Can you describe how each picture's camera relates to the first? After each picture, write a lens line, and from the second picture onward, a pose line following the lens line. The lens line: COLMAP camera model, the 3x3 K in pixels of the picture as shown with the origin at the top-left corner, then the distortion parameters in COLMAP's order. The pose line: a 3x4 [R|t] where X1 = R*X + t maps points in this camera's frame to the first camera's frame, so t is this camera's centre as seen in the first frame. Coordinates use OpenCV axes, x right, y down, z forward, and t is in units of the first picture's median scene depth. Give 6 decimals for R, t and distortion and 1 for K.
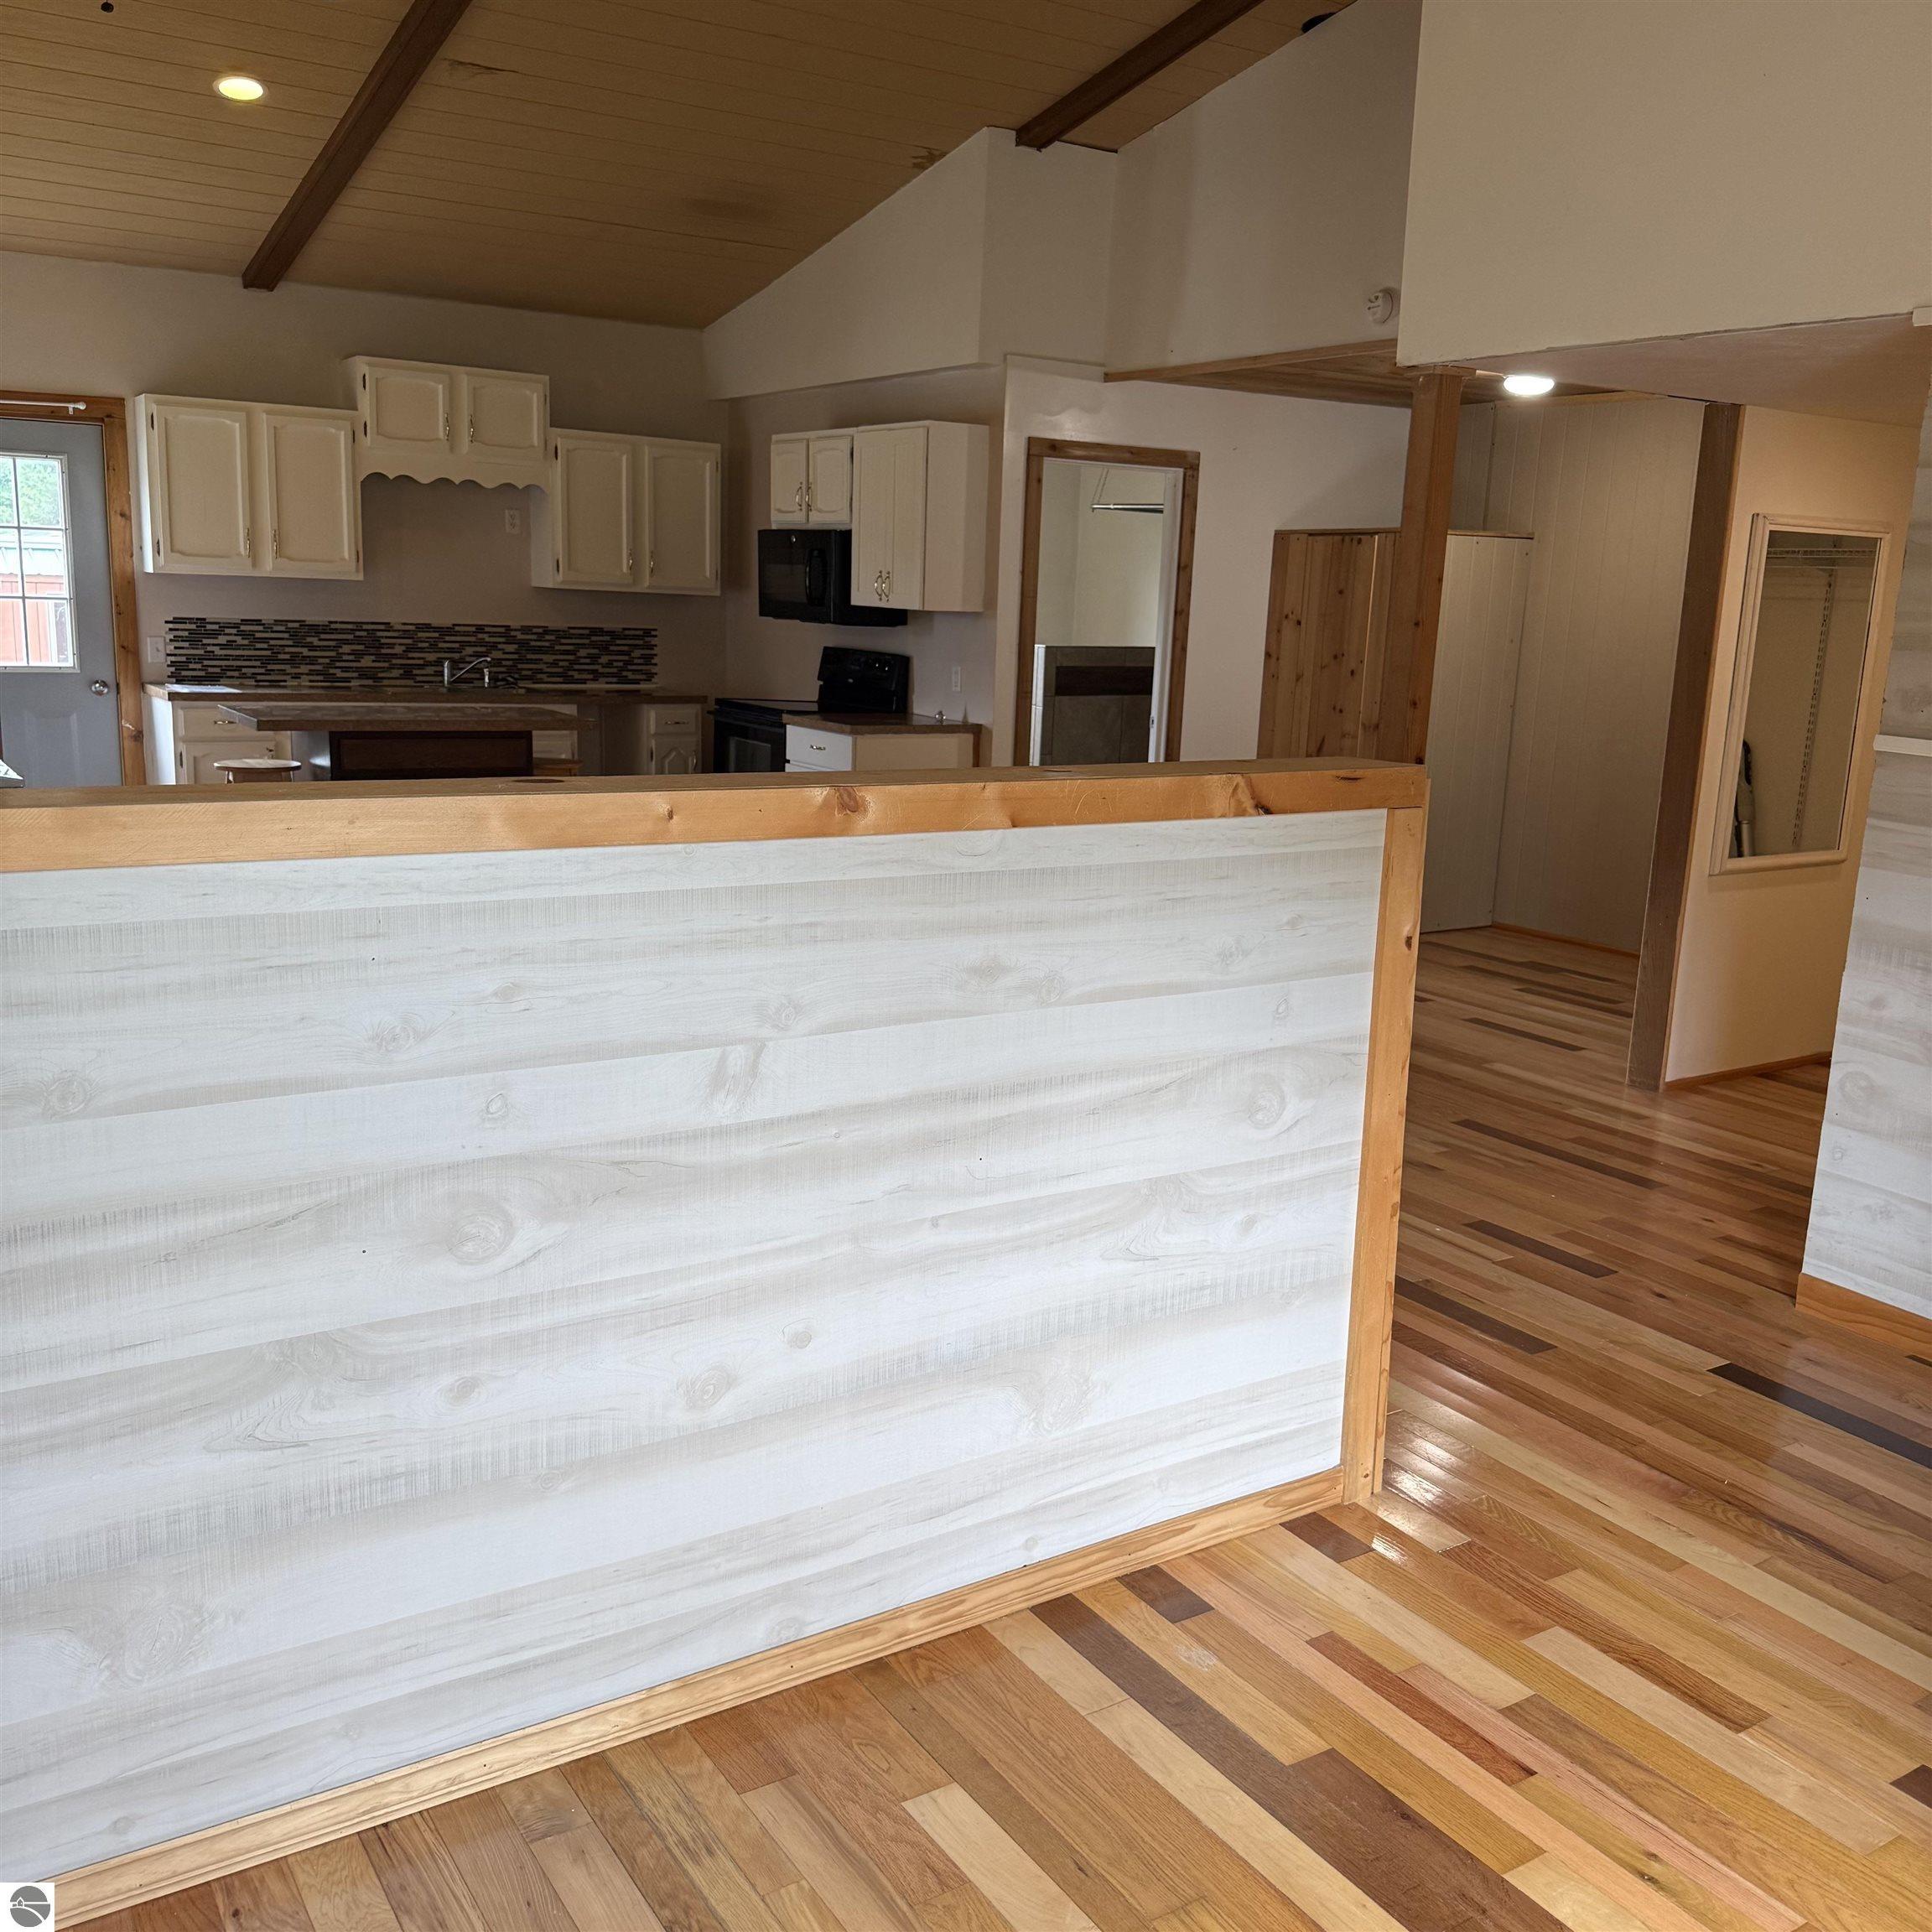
lens RADIAL K [[1835.4, 0, 978.1], [0, 1835.4, 975.1], [0, 0, 1]] dist [0.198674, -0.448330]
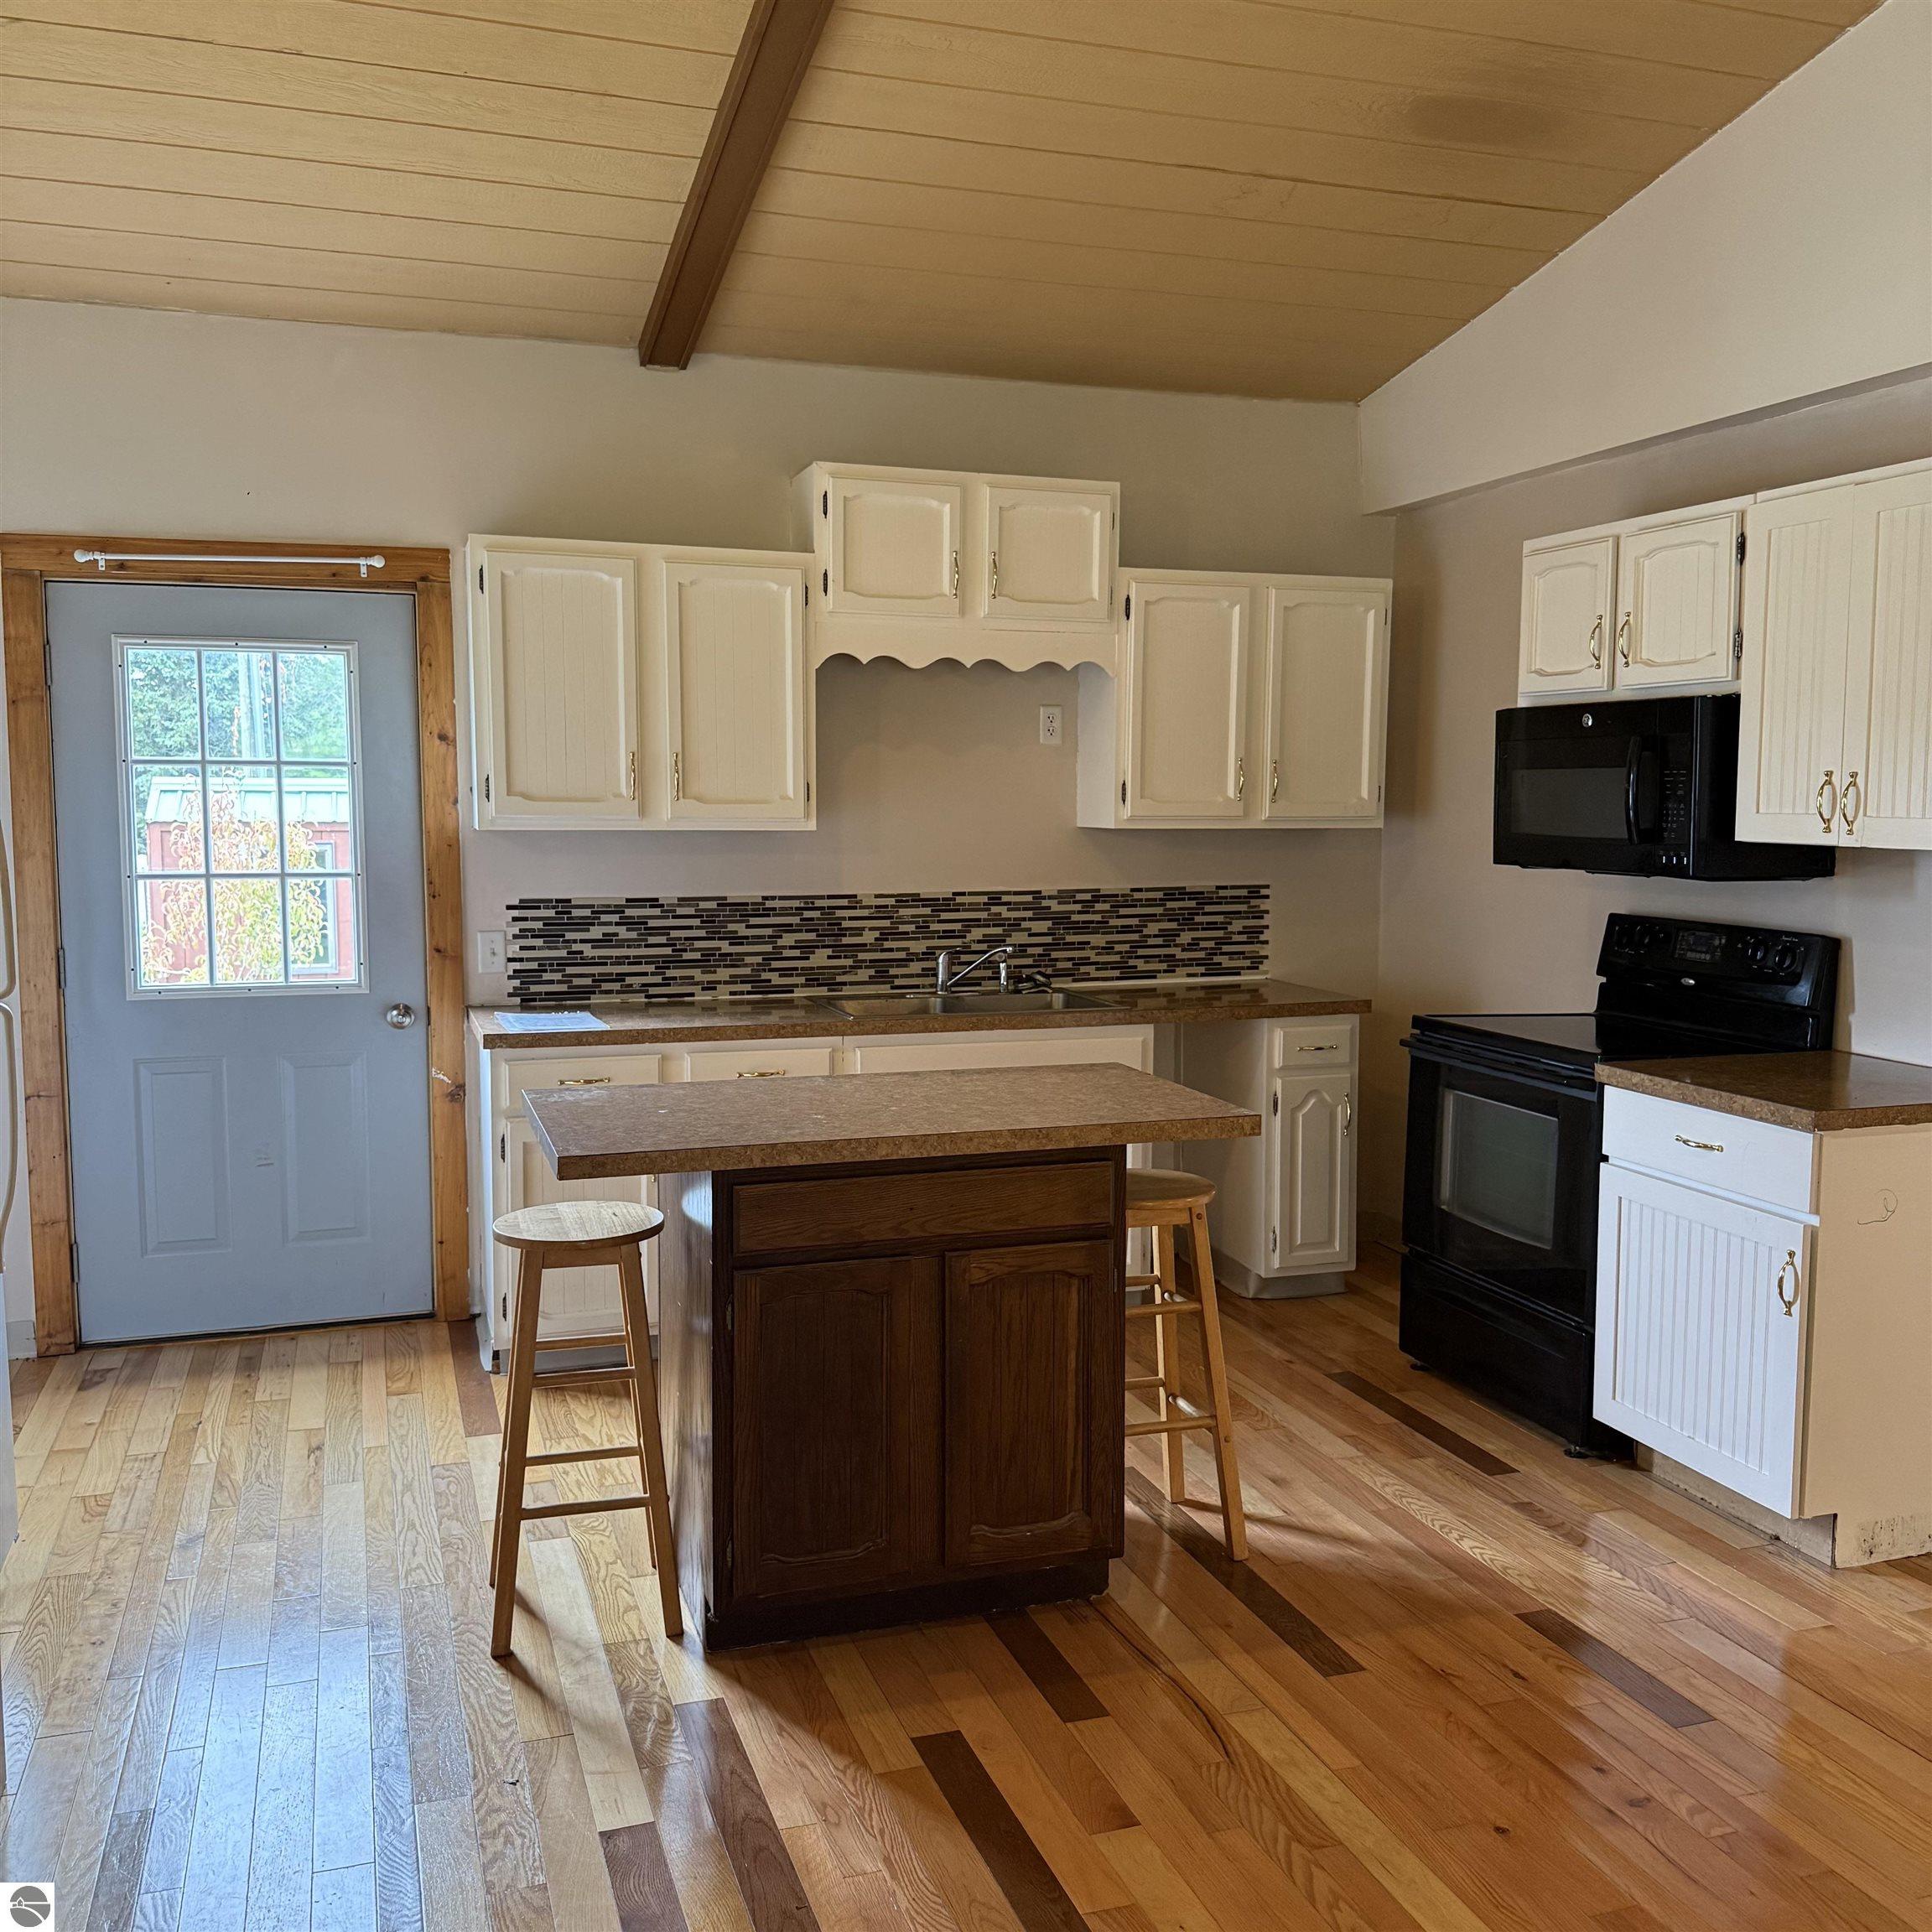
lens RADIAL K [[1812.4, 0, 974.3], [0, 1812.4, 958.8], [0, 0, 1]] dist [0.196462, -0.427502]
pose [[0.969698, -0.011858, -0.244017, -0.136082], [-0.017635, 0.992818, -0.118325, -0.100954], [0.243668, 0.119042, 0.962525, 0.451886]]
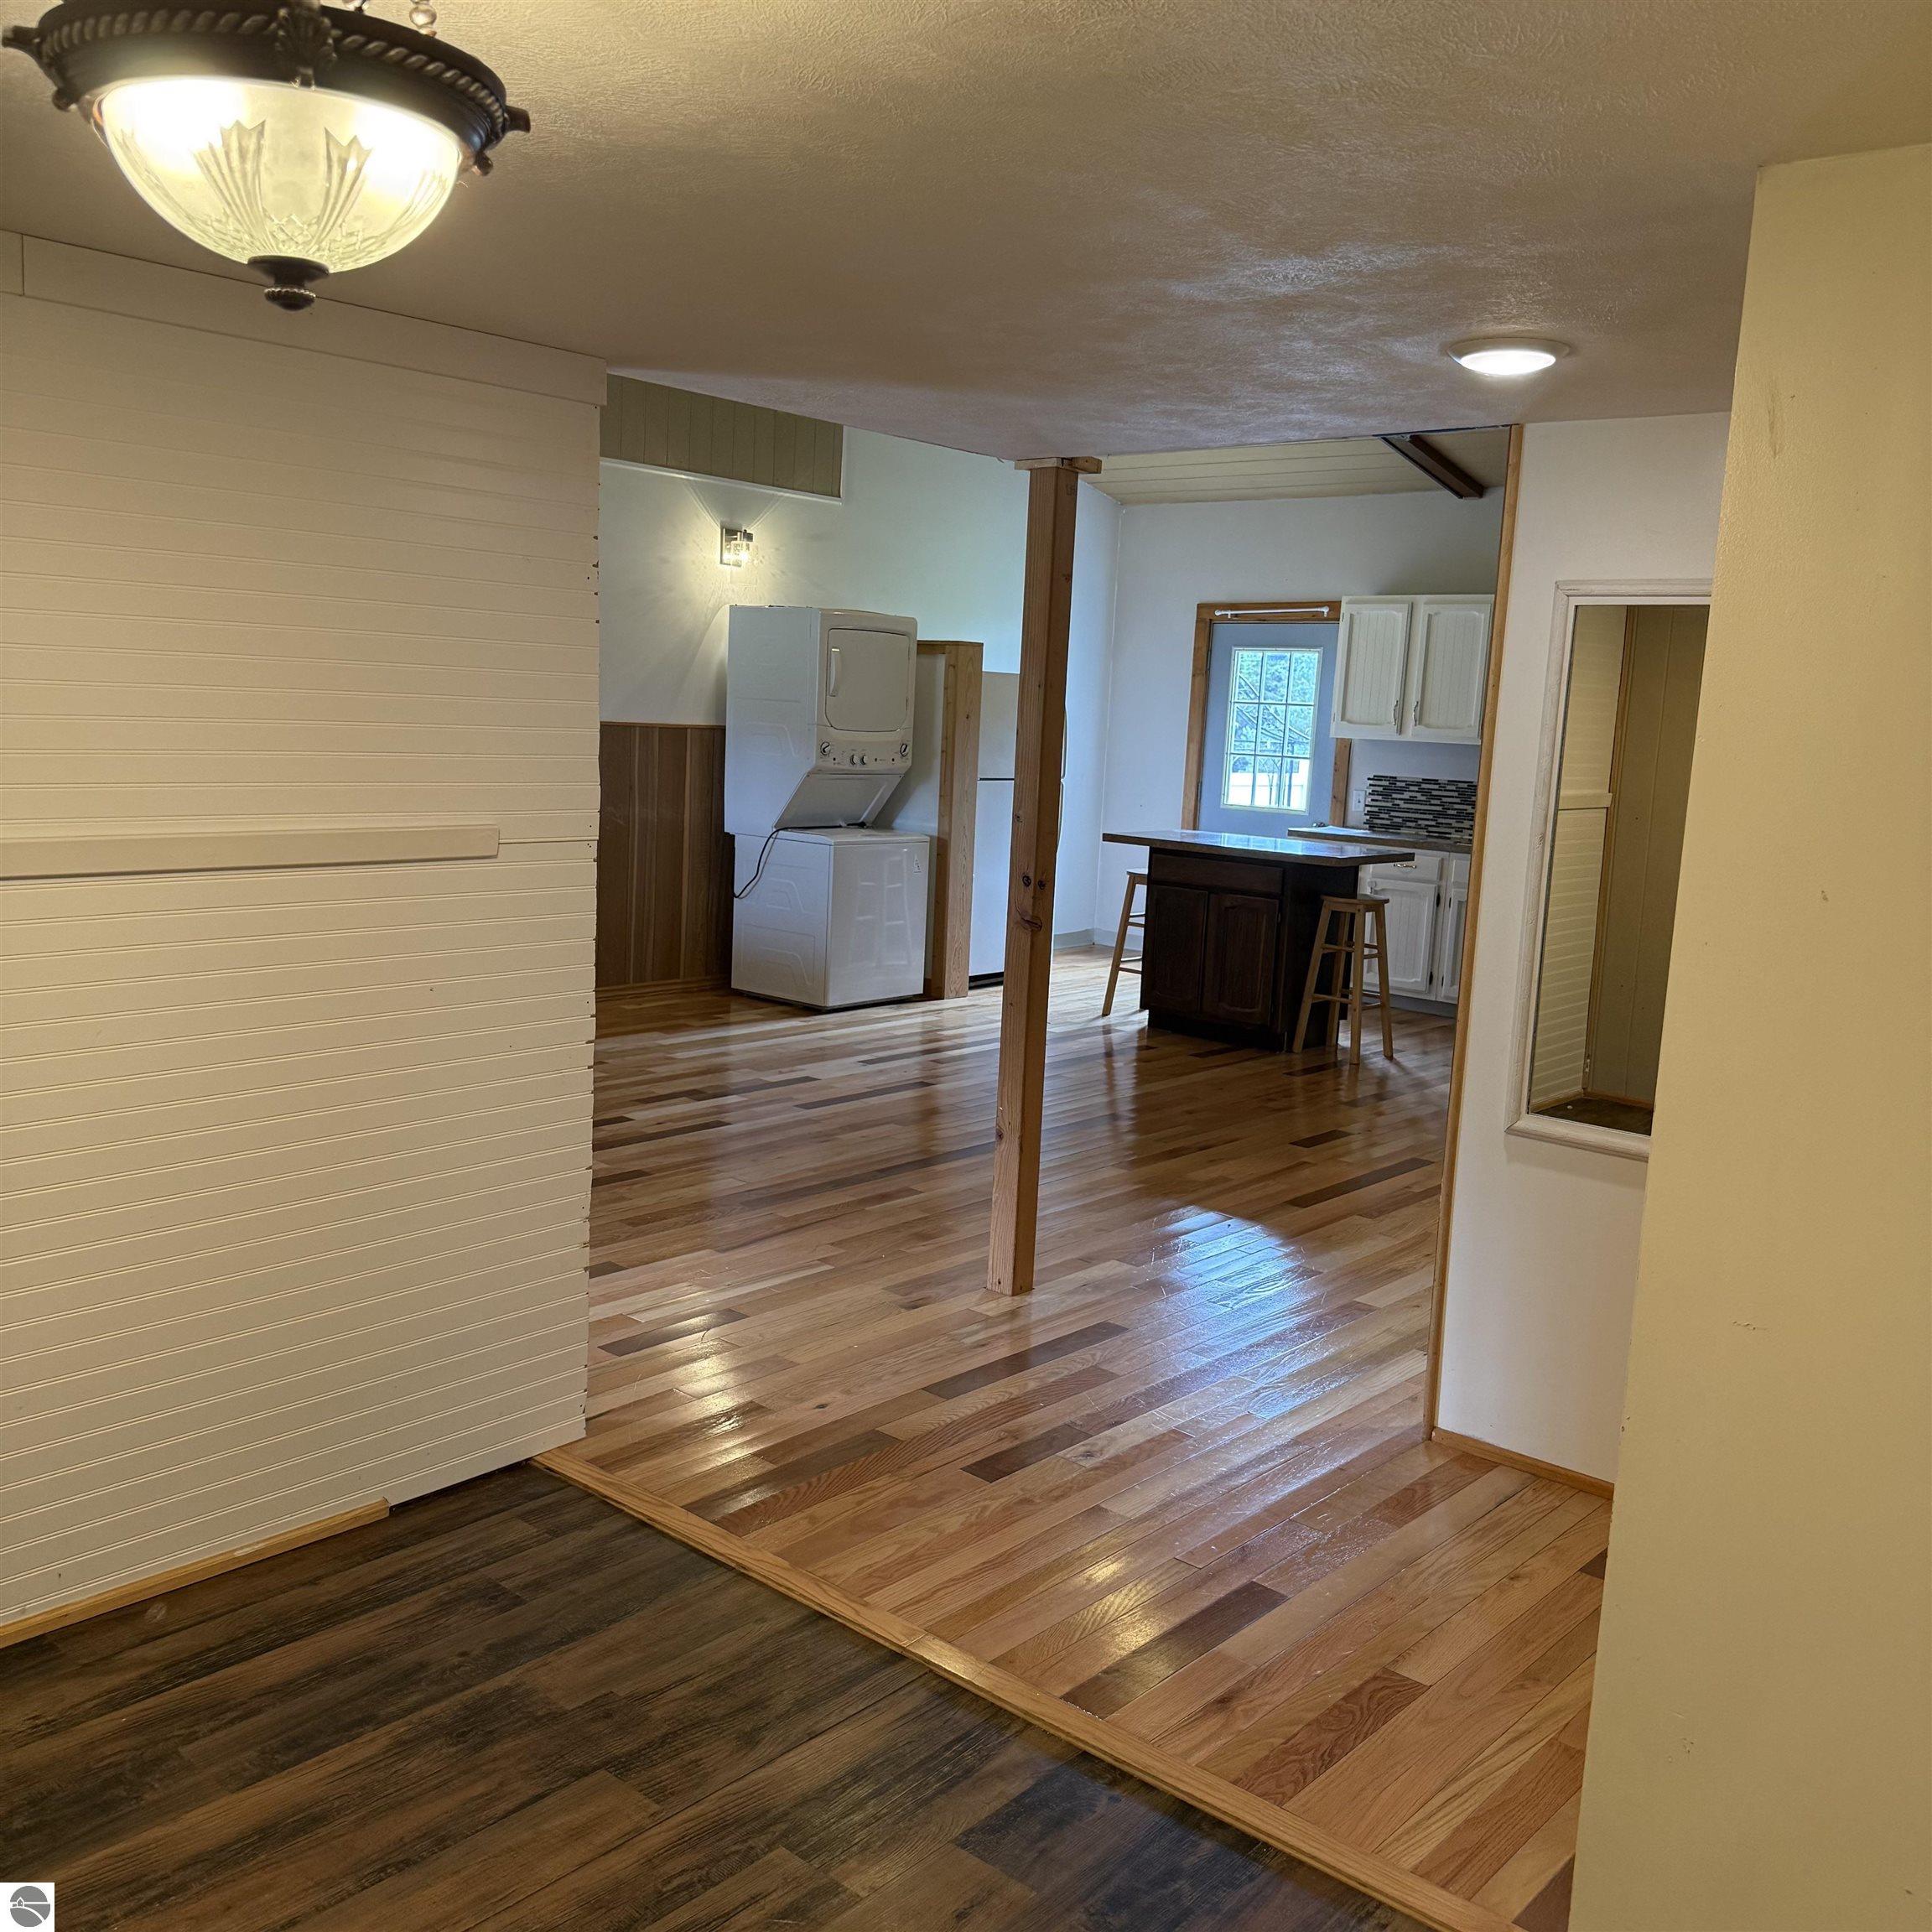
lens RADIAL K [[1812.4, 0, 974.3], [0, 1812.4, 958.8], [0, 0, 1]] dist [0.196462, -0.427502]
pose [[0.282062, 0.109629, -0.953112, 0.628910], [-0.236361, 0.970770, 0.041712, -0.061895], [0.929825, 0.213514, 0.299729, 0.418144]]
